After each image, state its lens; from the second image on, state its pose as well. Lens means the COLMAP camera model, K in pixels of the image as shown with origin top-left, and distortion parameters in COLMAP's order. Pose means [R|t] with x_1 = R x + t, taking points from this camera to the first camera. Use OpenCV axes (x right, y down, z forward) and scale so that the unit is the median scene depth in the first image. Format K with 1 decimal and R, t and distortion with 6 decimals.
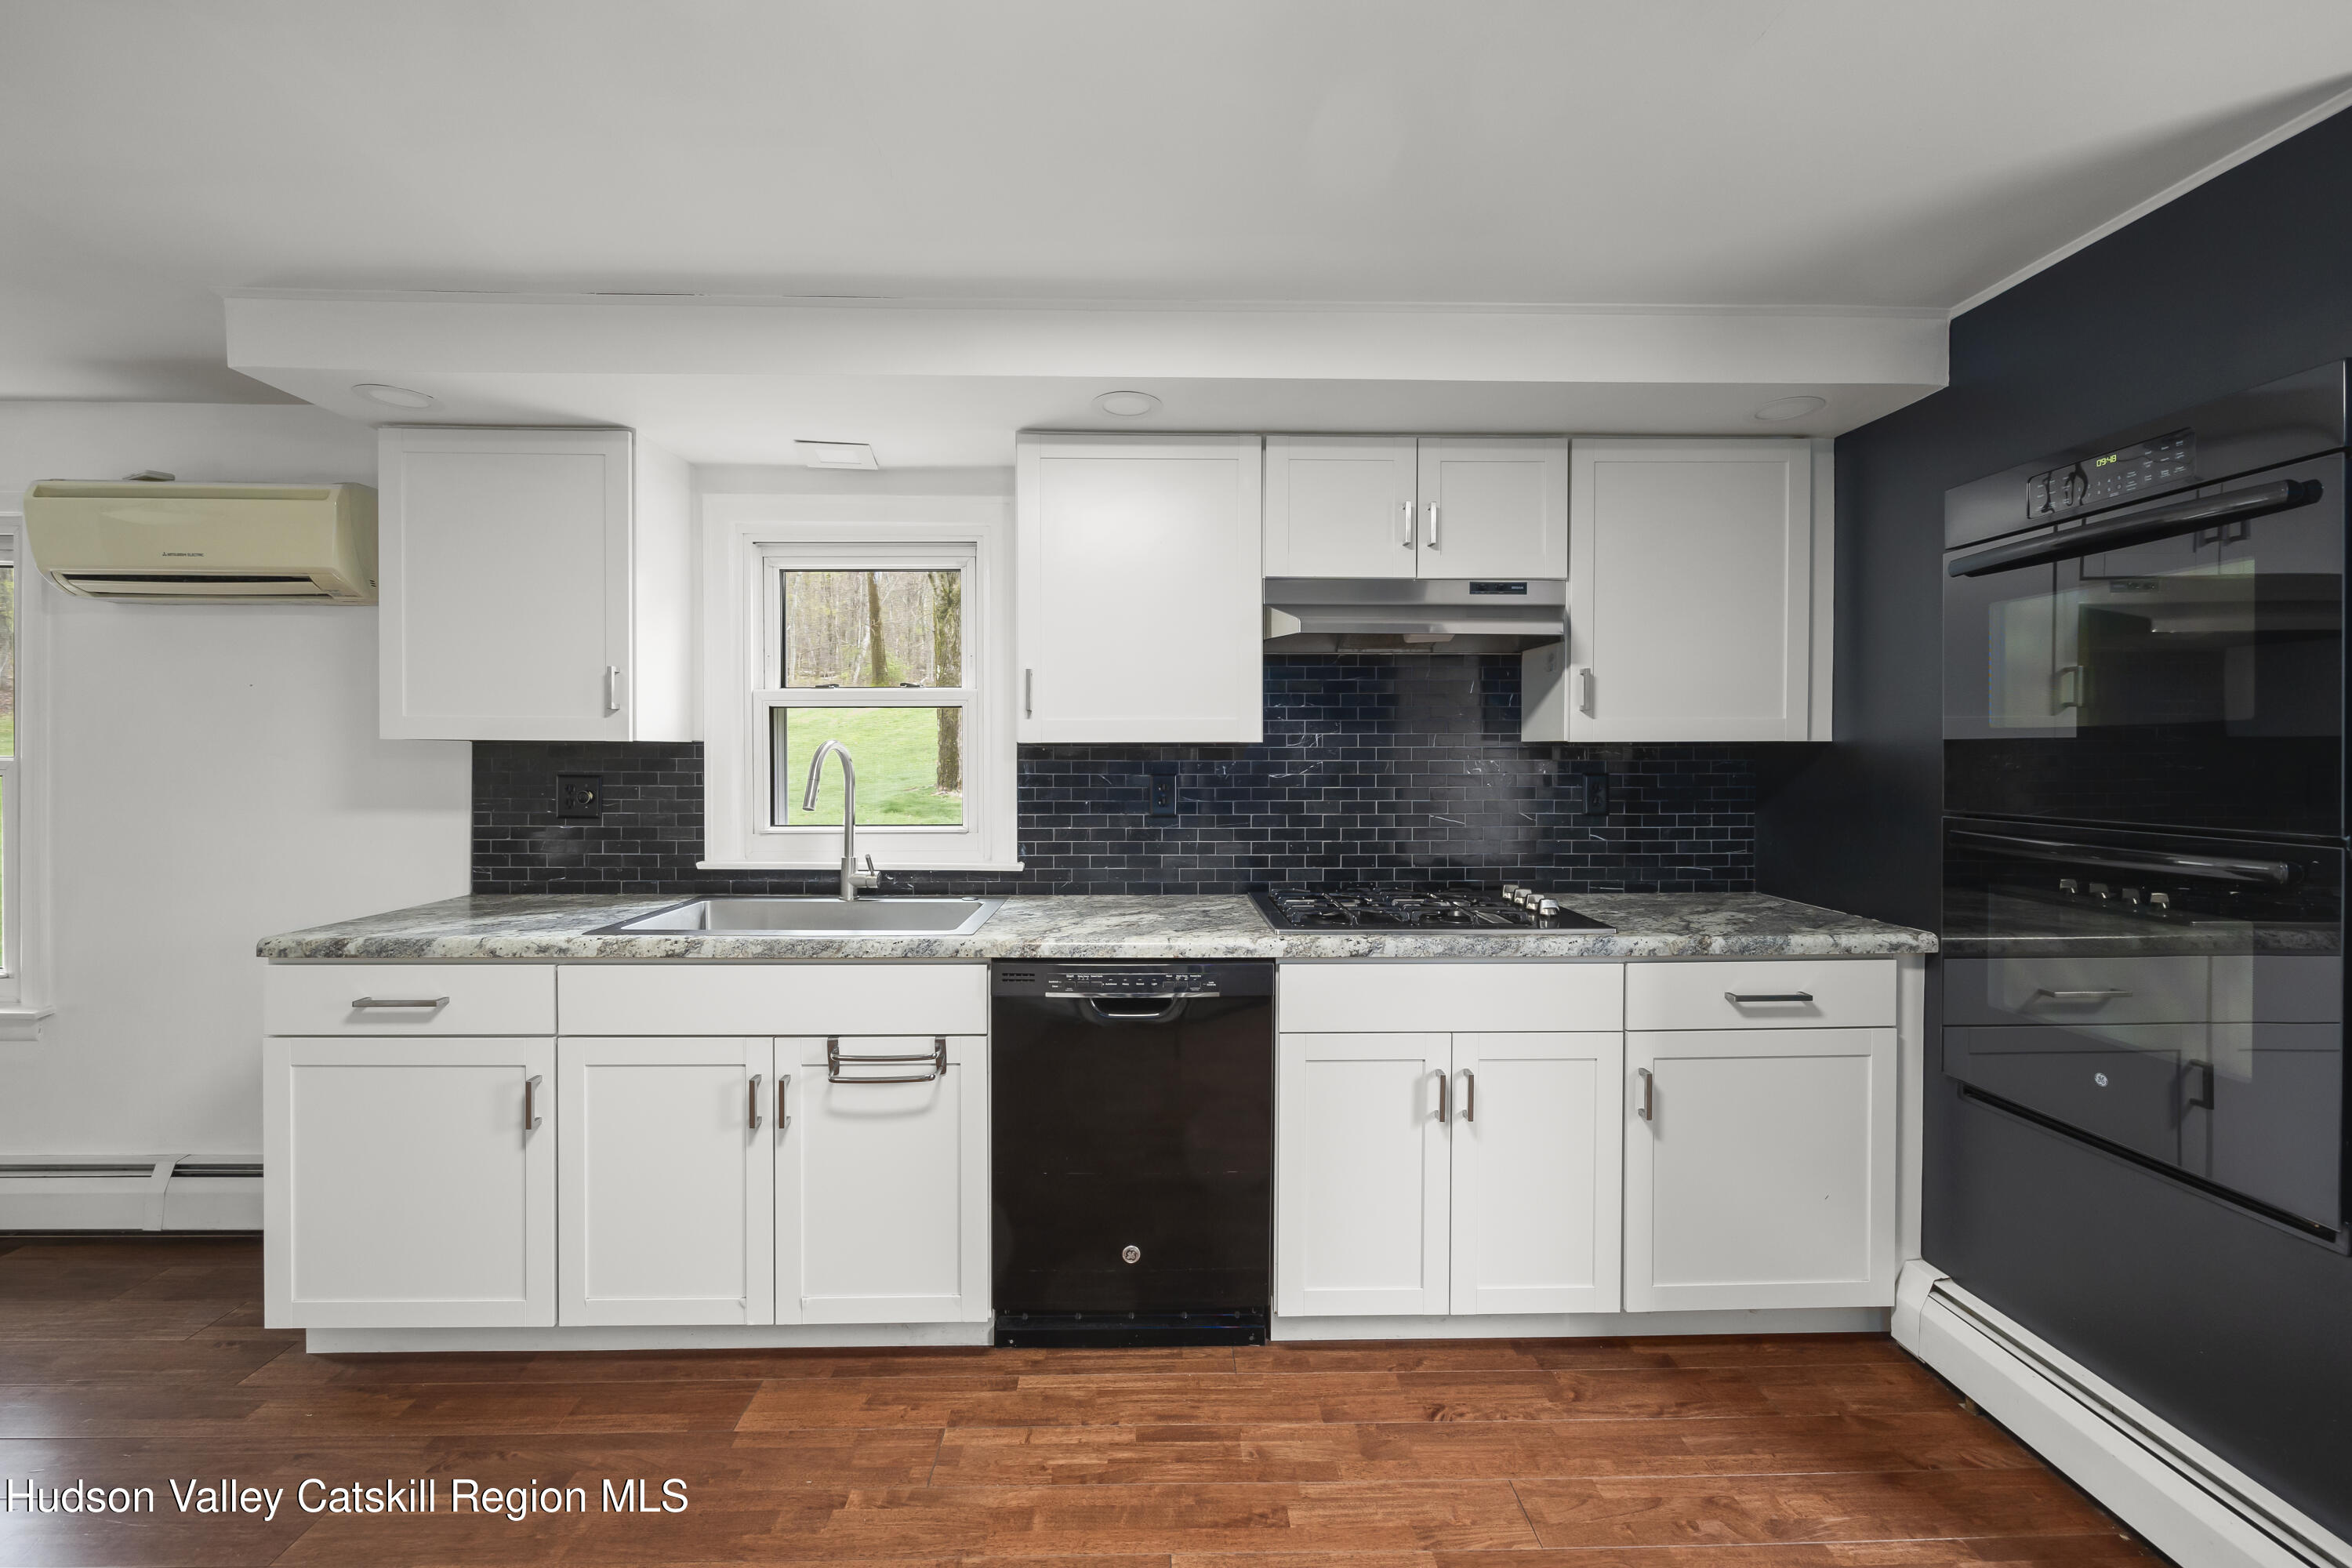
lens RADIAL K [[926.3, 0, 1174.0], [0, 926.3, 767.8], [0, 0, 1]] dist [-0.008527, 0.001067]
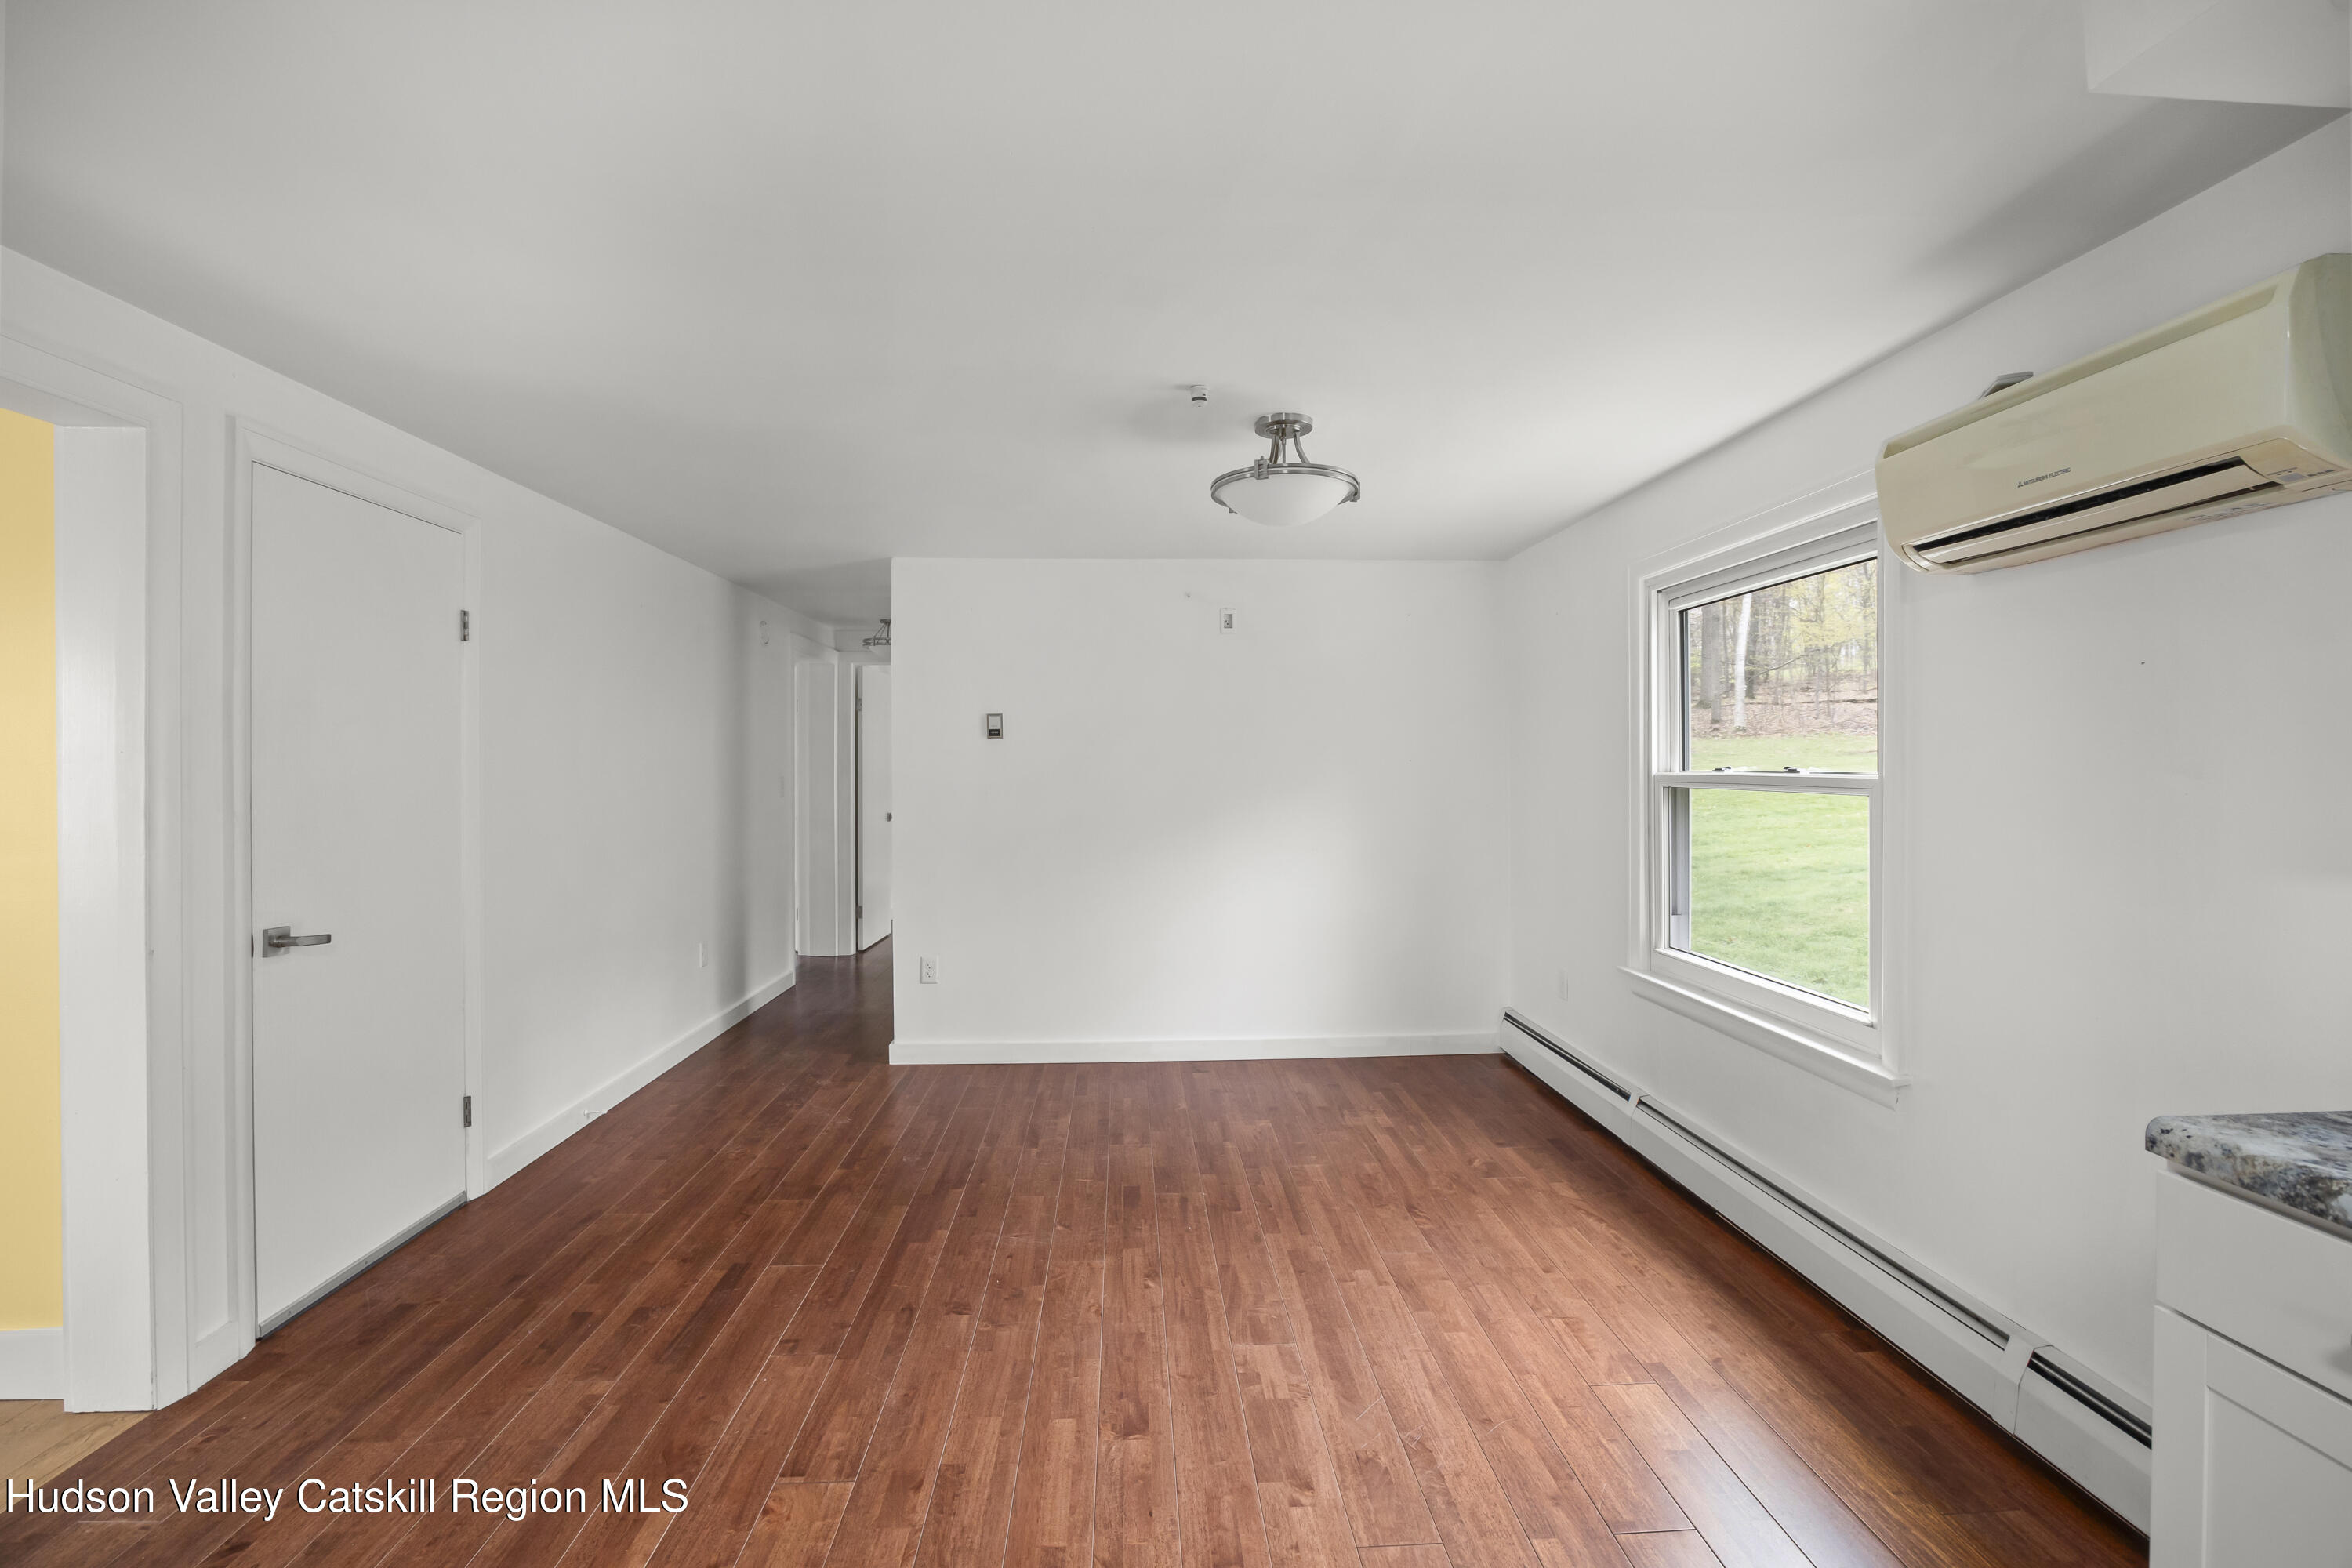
lens RADIAL K [[1031.0, 0, 1179.5], [0, 1031.0, 758.8], [0, 0, 1]] dist [-0.010896, -0.001222]
pose [[0.025440, -0.011263, -0.999613, -0.349071], [-0.011117, 0.999872, -0.011549, -0.008395], [0.999615, 0.011406, 0.025312, 0.350982]]
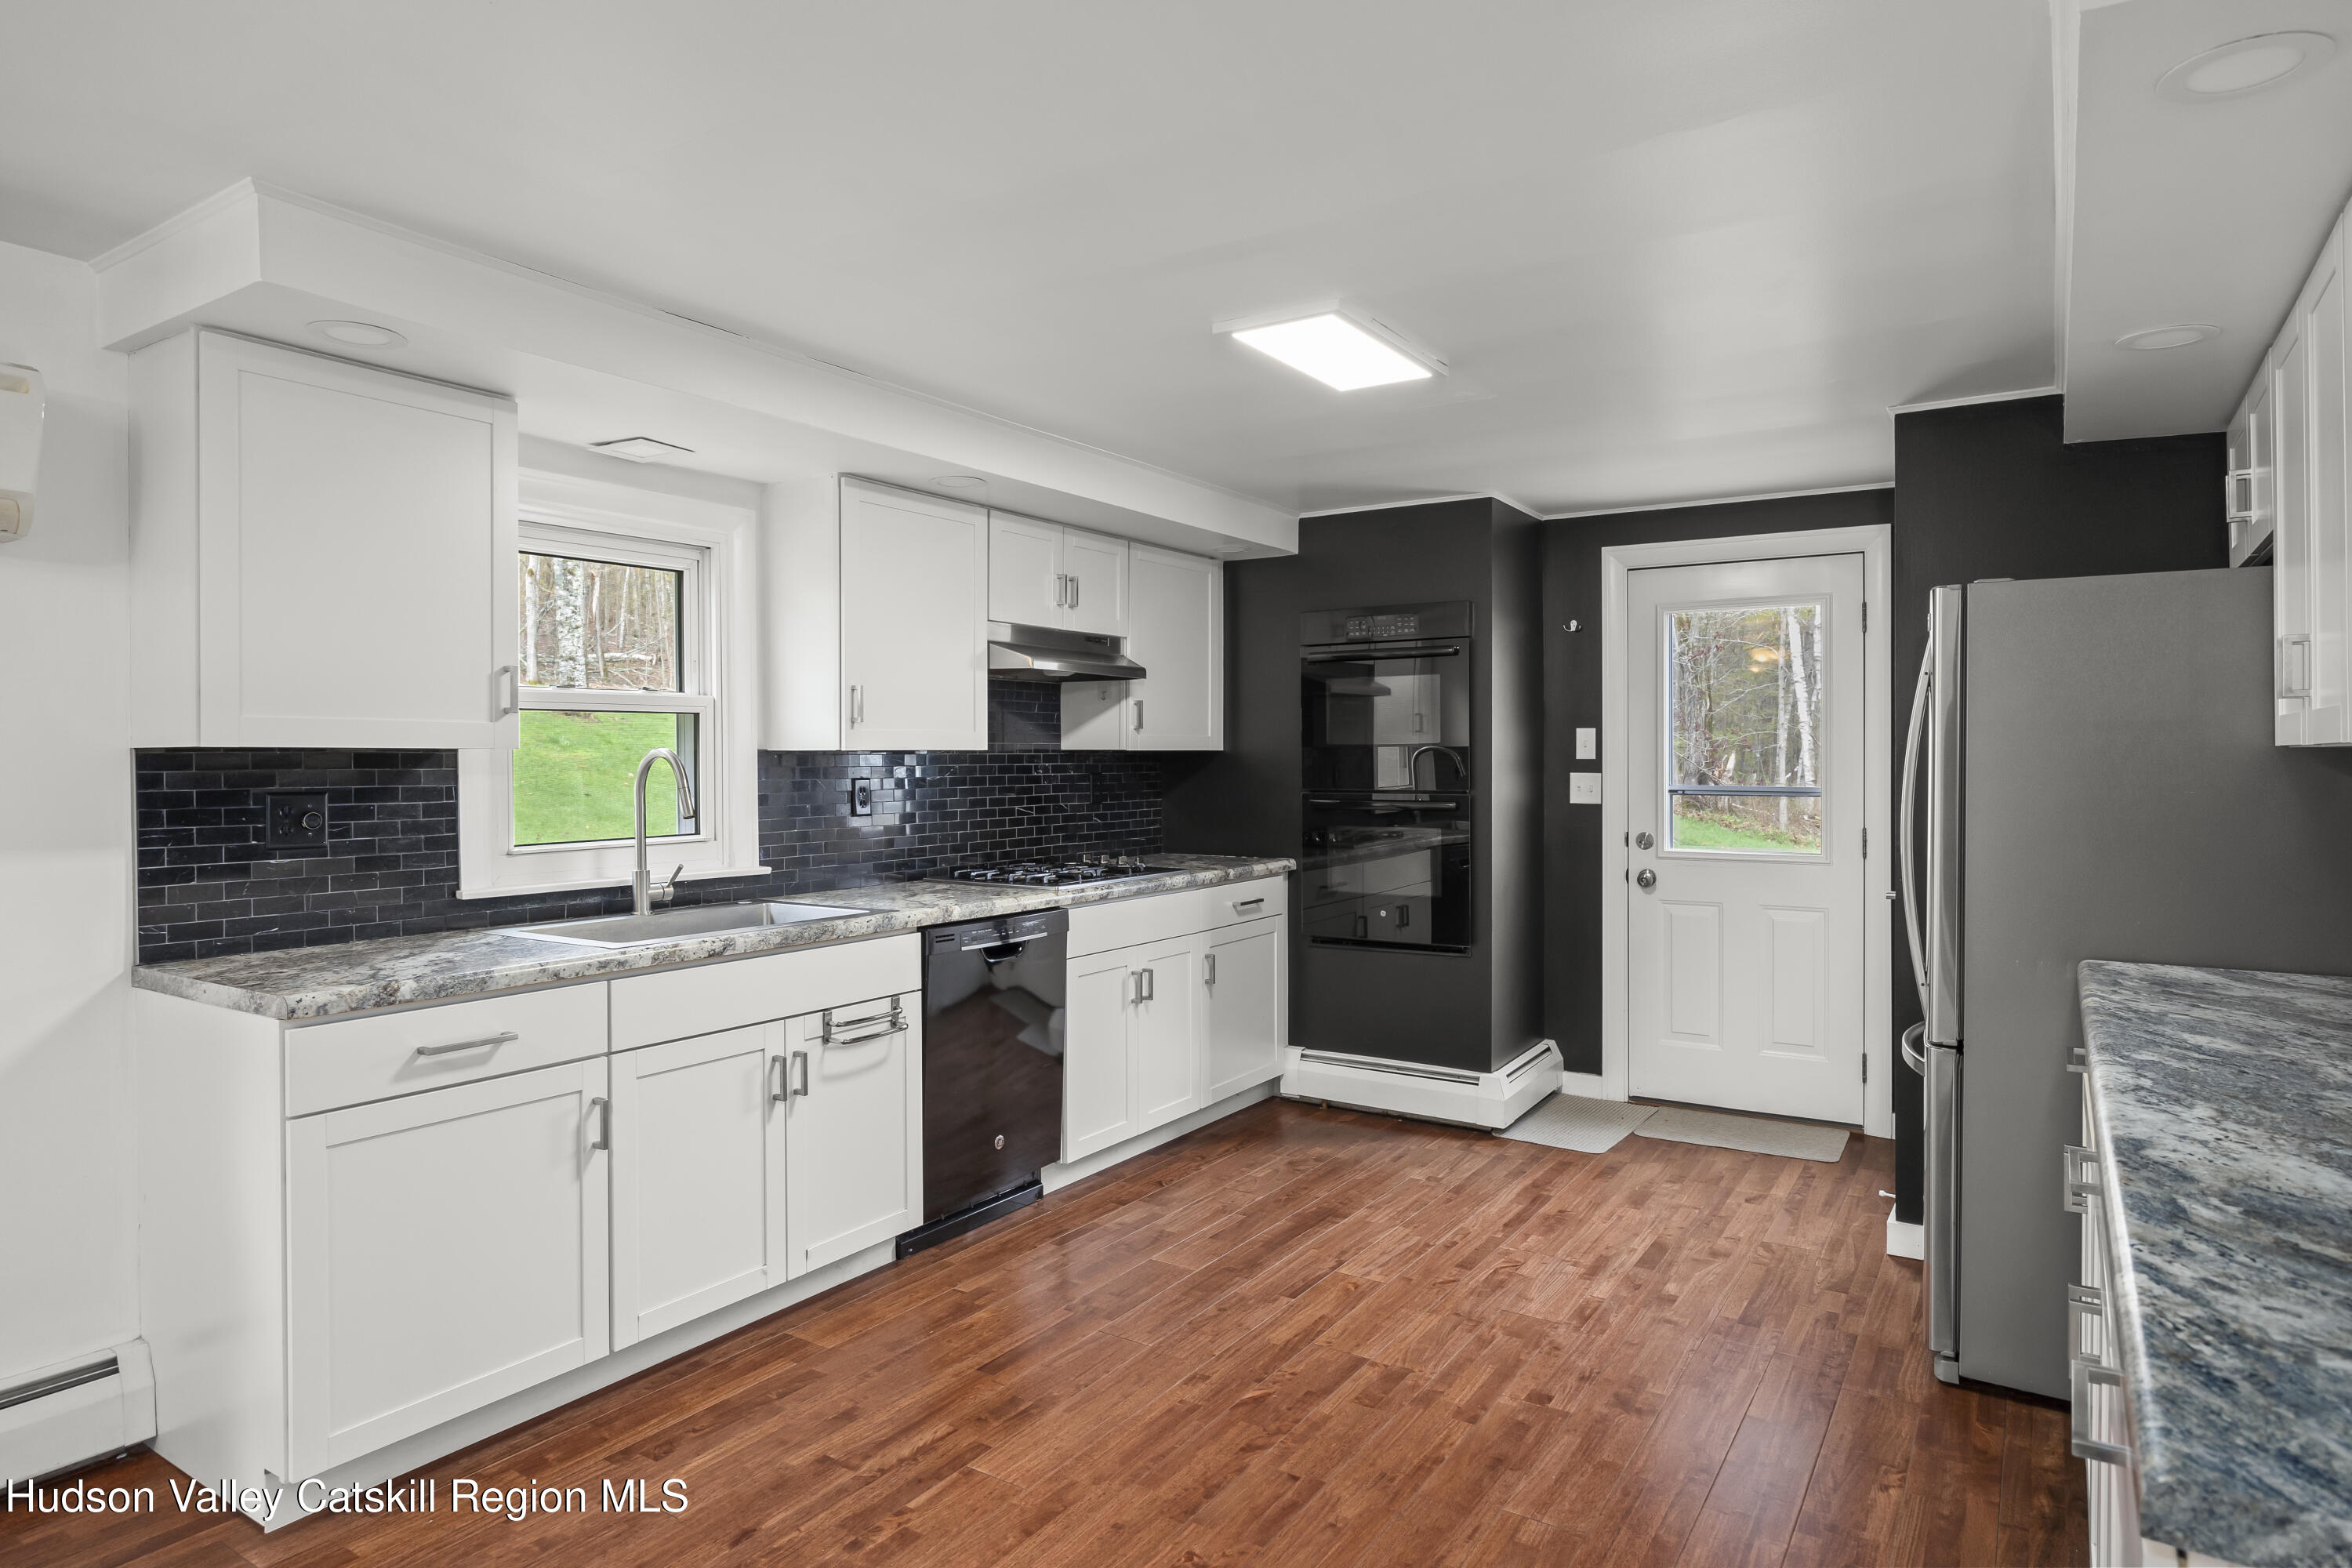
lens RADIAL K [[1344.1, 0, 1172.2], [0, 1344.1, 770.2], [0, 0, 1]] dist [-0.016432, 0.002890]
pose [[0.569421, -0.011362, 0.821968, -1.288769], [0.015318, 0.999878, 0.003209, -0.002917], [-0.821903, 0.010764, 0.569525, -0.255346]]
